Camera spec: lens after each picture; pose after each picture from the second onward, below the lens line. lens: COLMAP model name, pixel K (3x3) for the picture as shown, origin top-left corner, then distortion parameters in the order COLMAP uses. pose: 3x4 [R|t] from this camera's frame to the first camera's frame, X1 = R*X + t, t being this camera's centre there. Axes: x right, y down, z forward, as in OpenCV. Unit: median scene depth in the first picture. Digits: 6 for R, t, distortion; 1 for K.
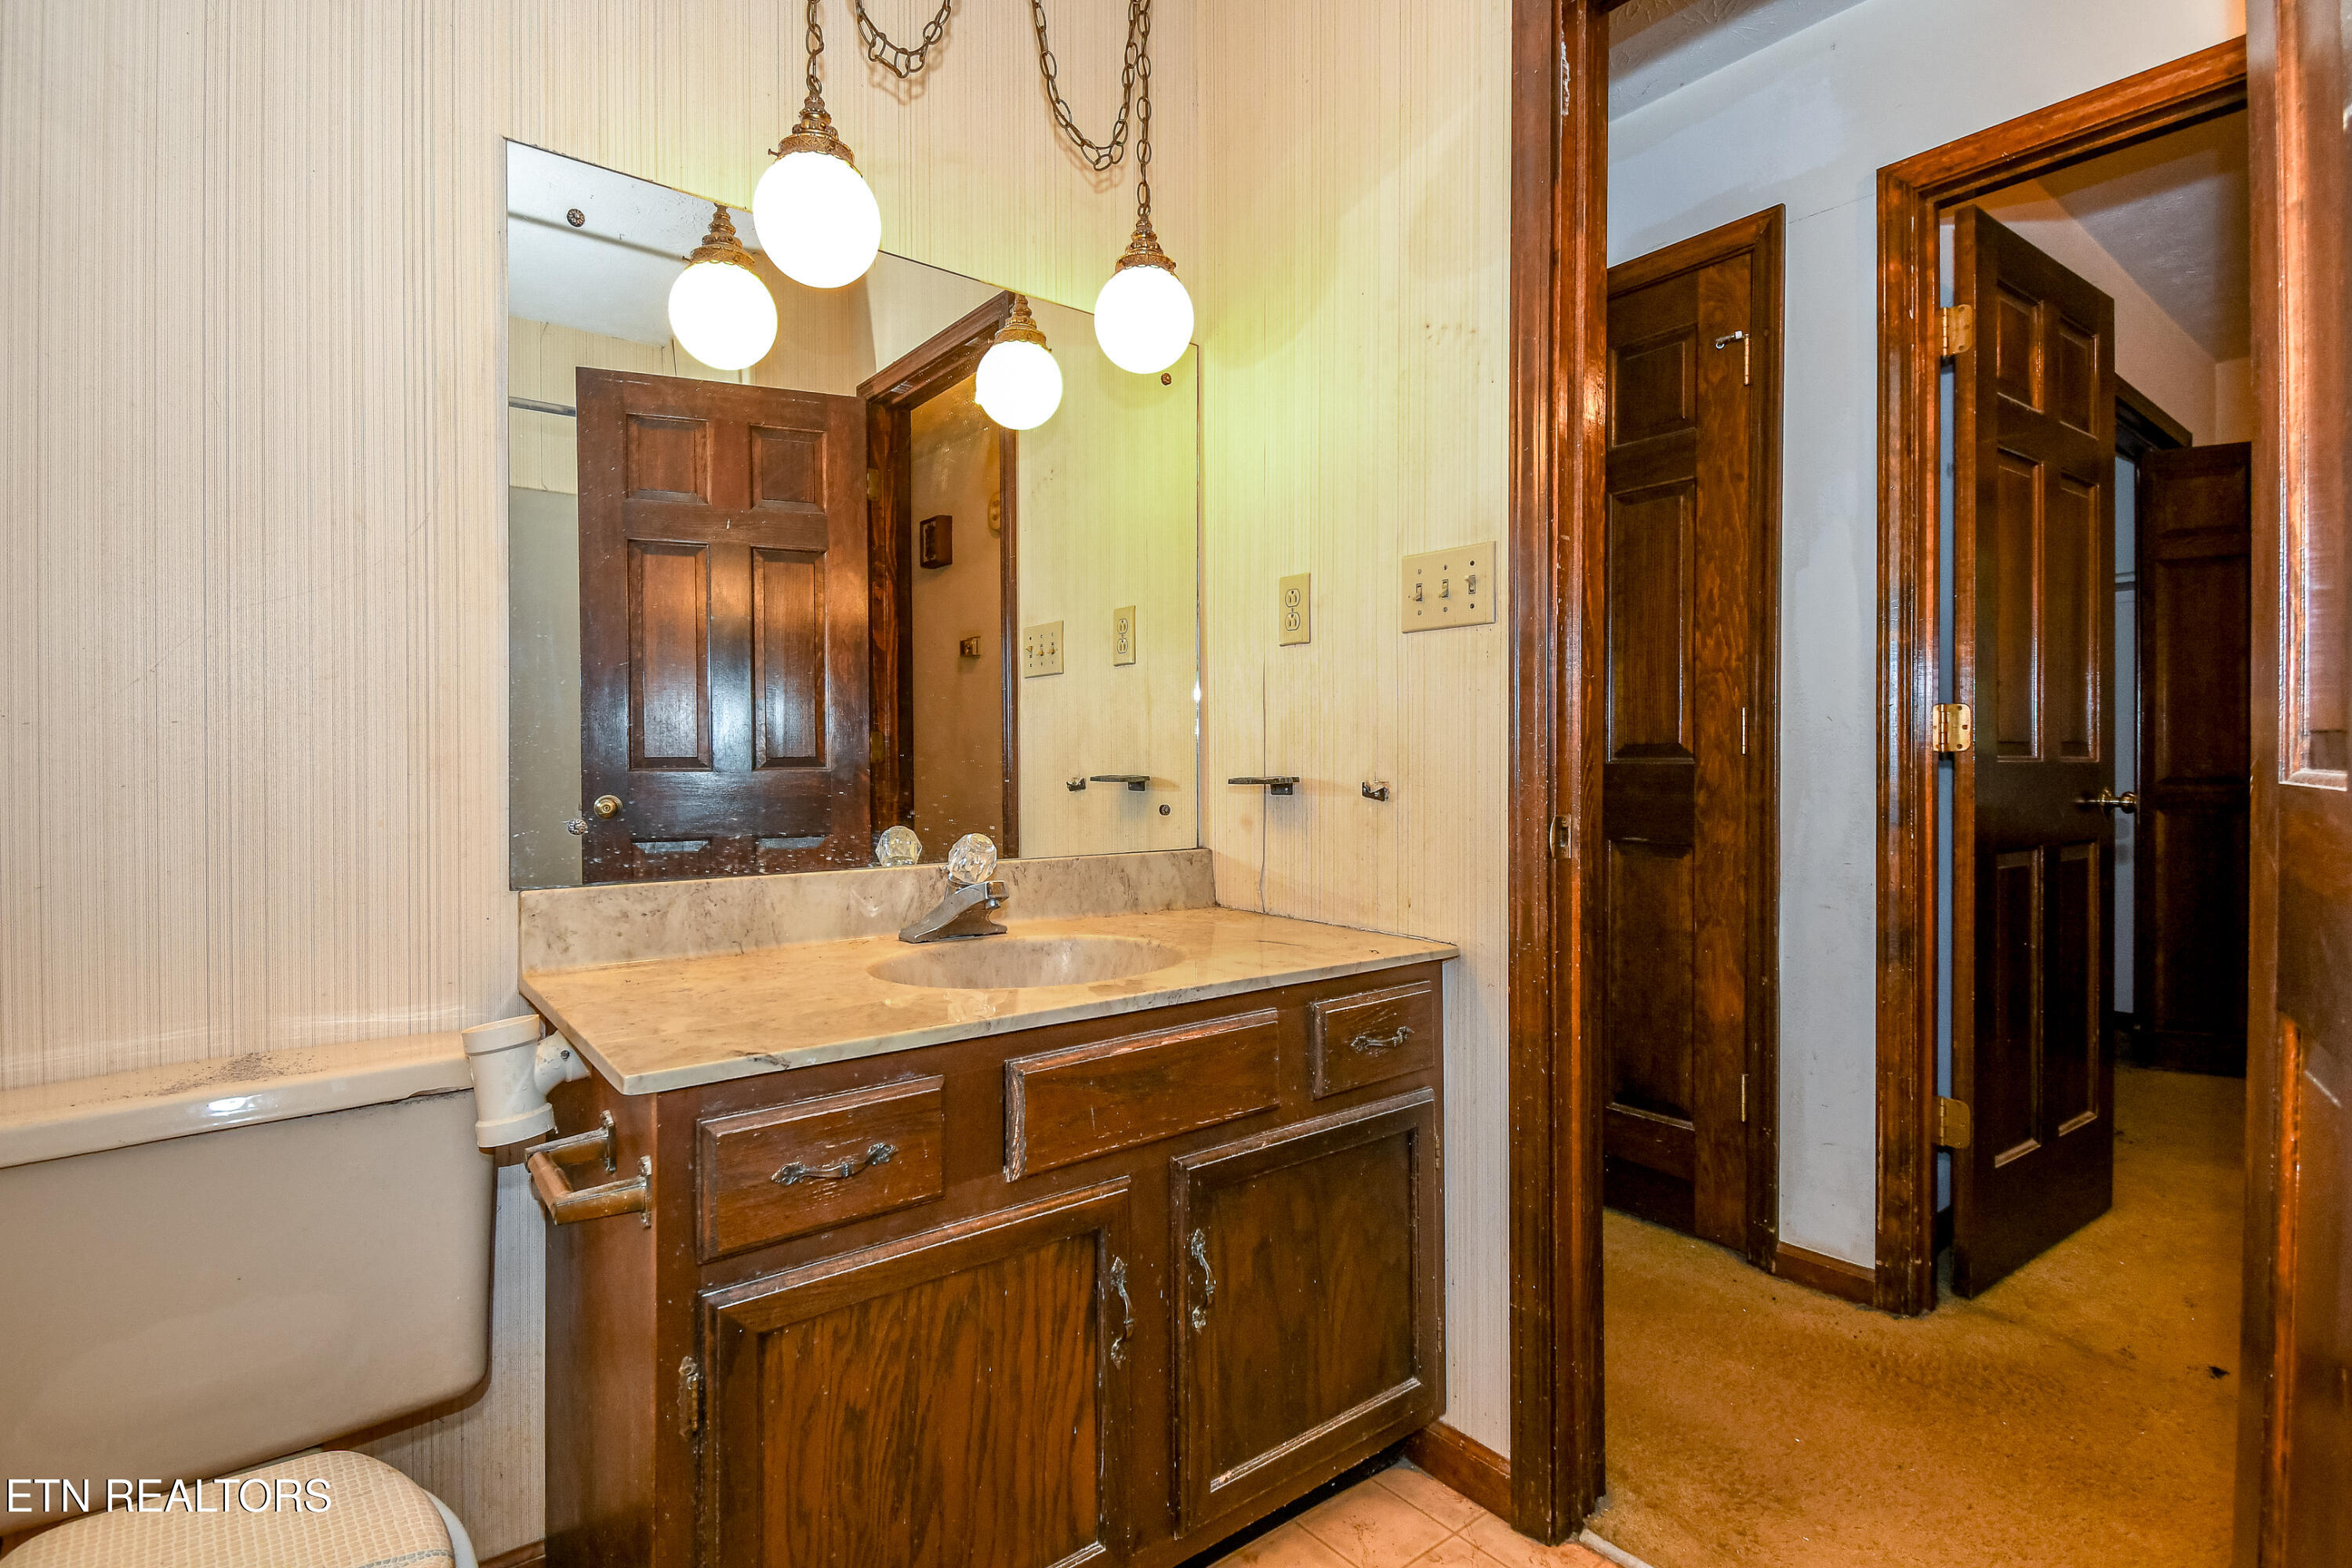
lens RADIAL K [[1141.6, 0, 1167.6], [0, 1141.6, 759.3], [0, 0, 1]] dist [0.025564, -0.026979]
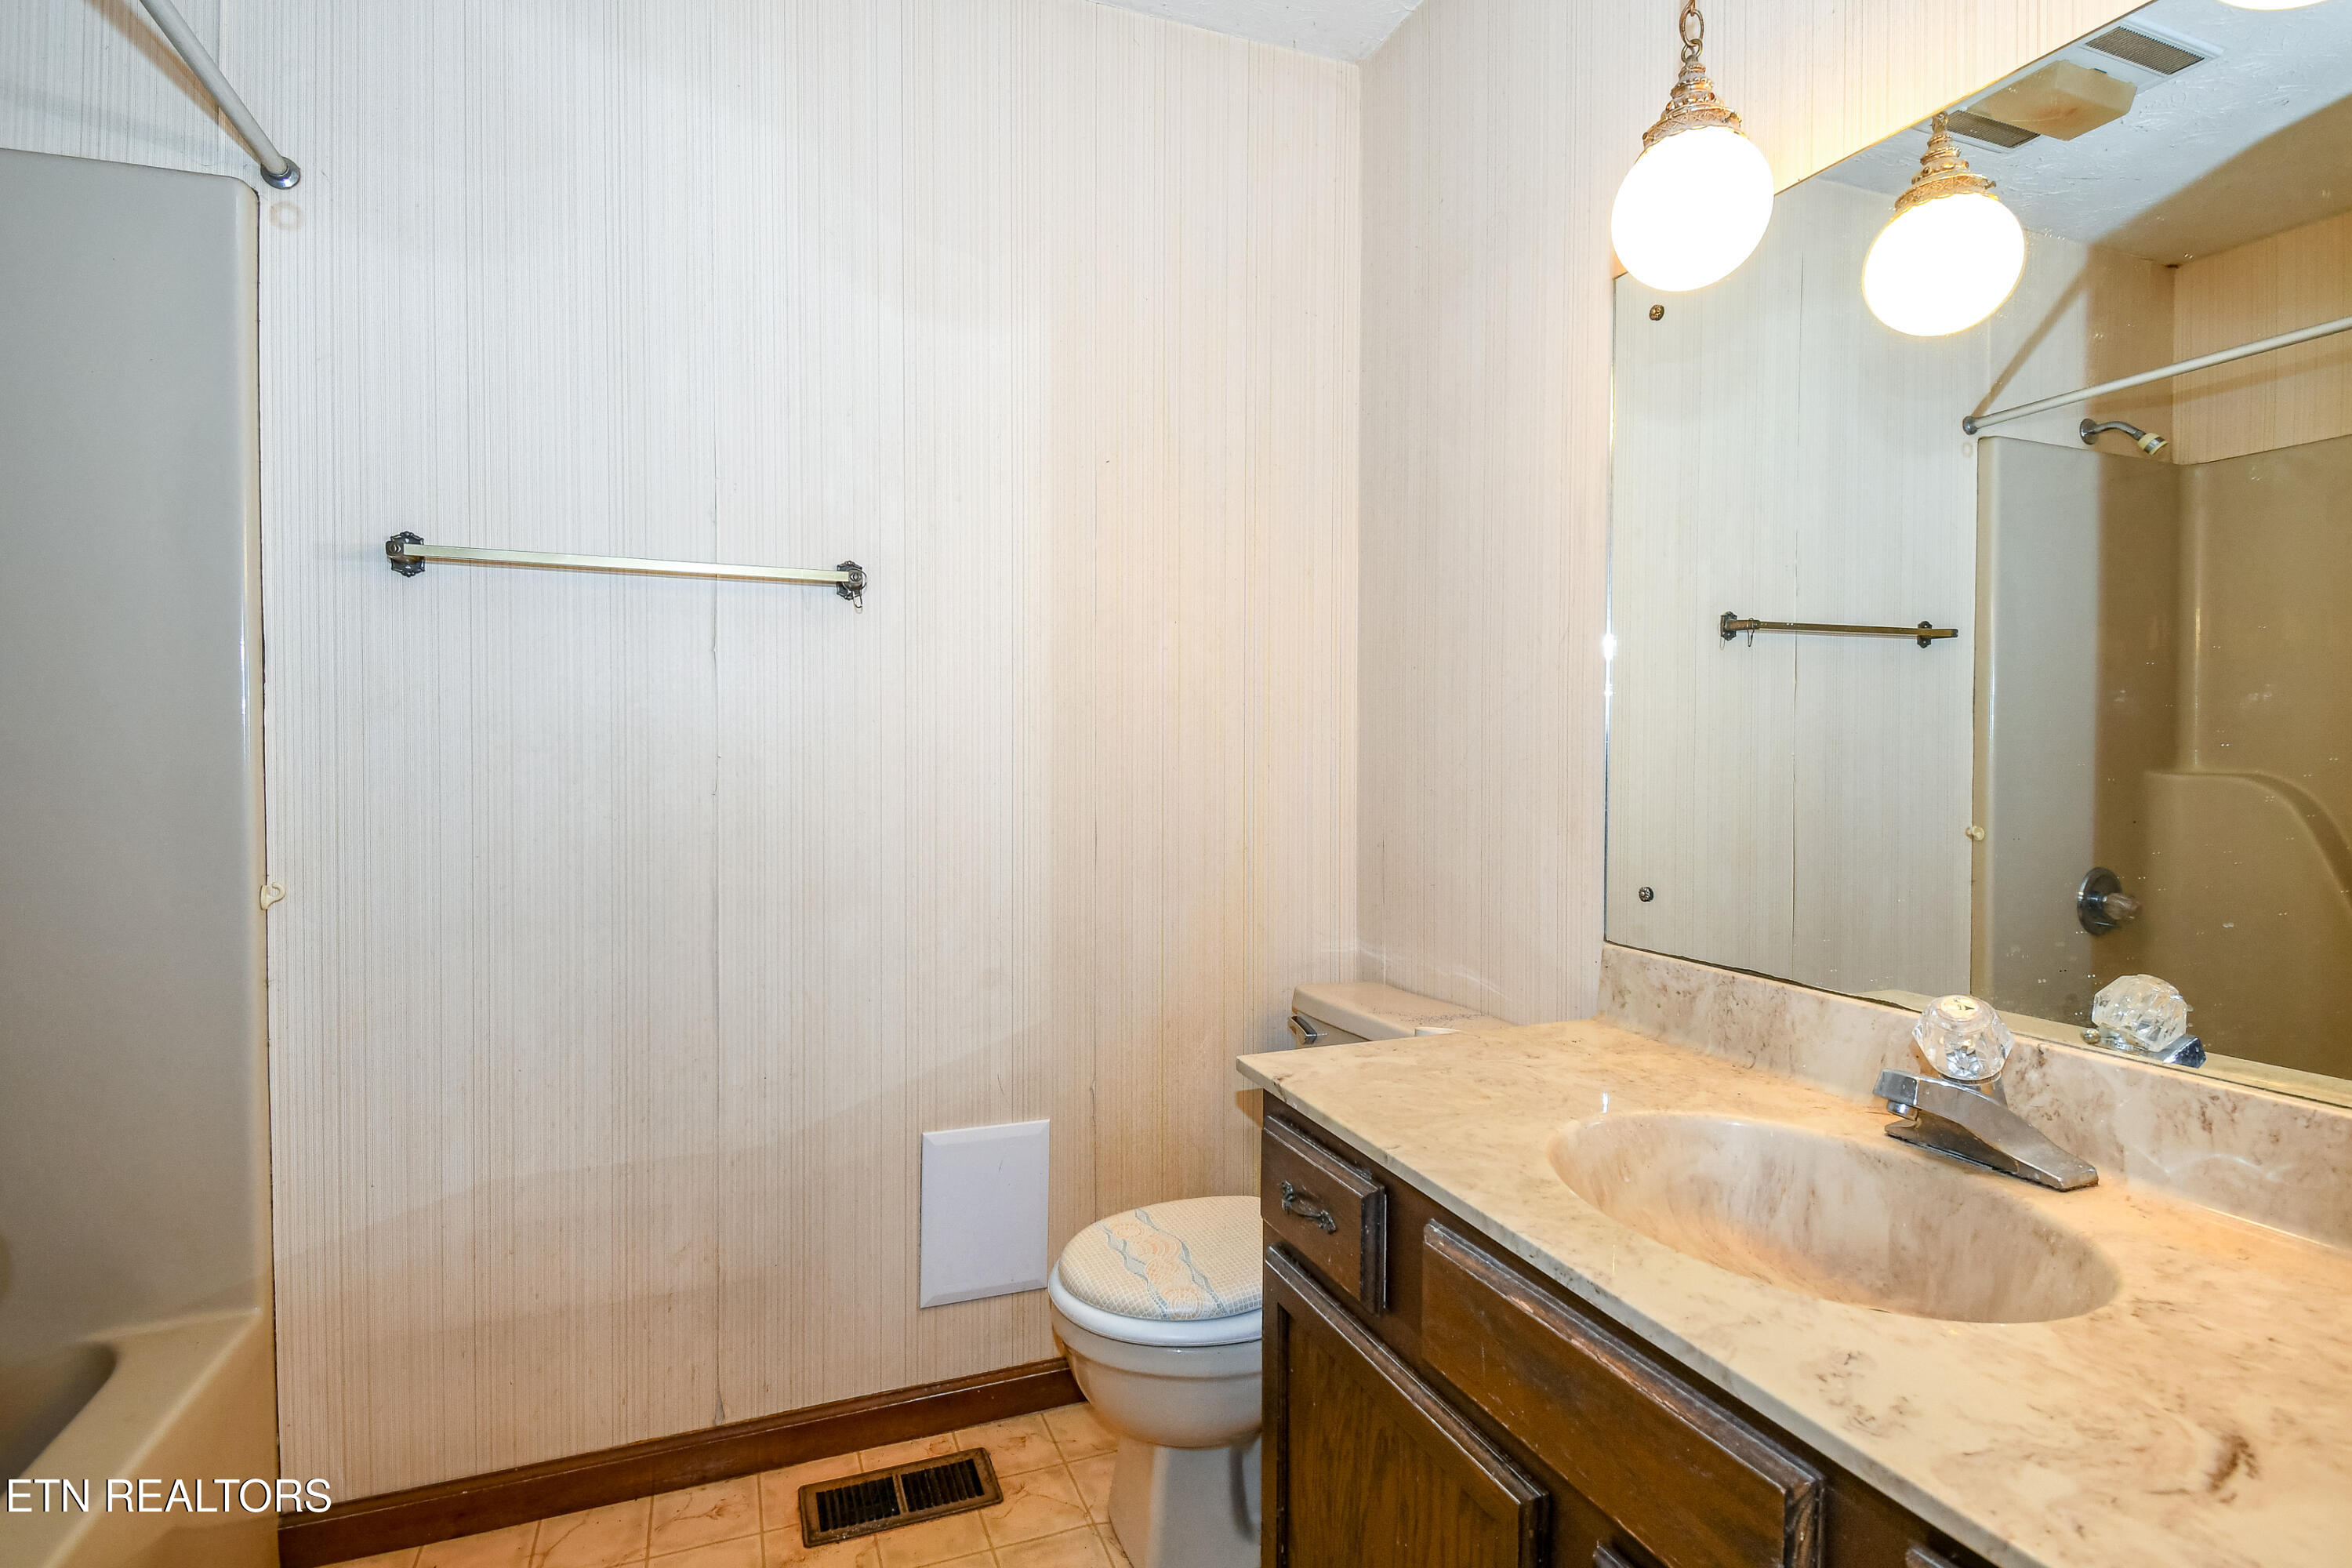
lens RADIAL K [[1141.6, 0, 1167.6], [0, 1141.6, 759.3], [0, 0, 1]] dist [0.025564, -0.026979]
pose [[-0.293494, 0.014437, -0.955852, 0.609916], [-0.001013, 0.999881, 0.015413, -0.079242], [0.955960, 0.005492, -0.293445, 0.878900]]
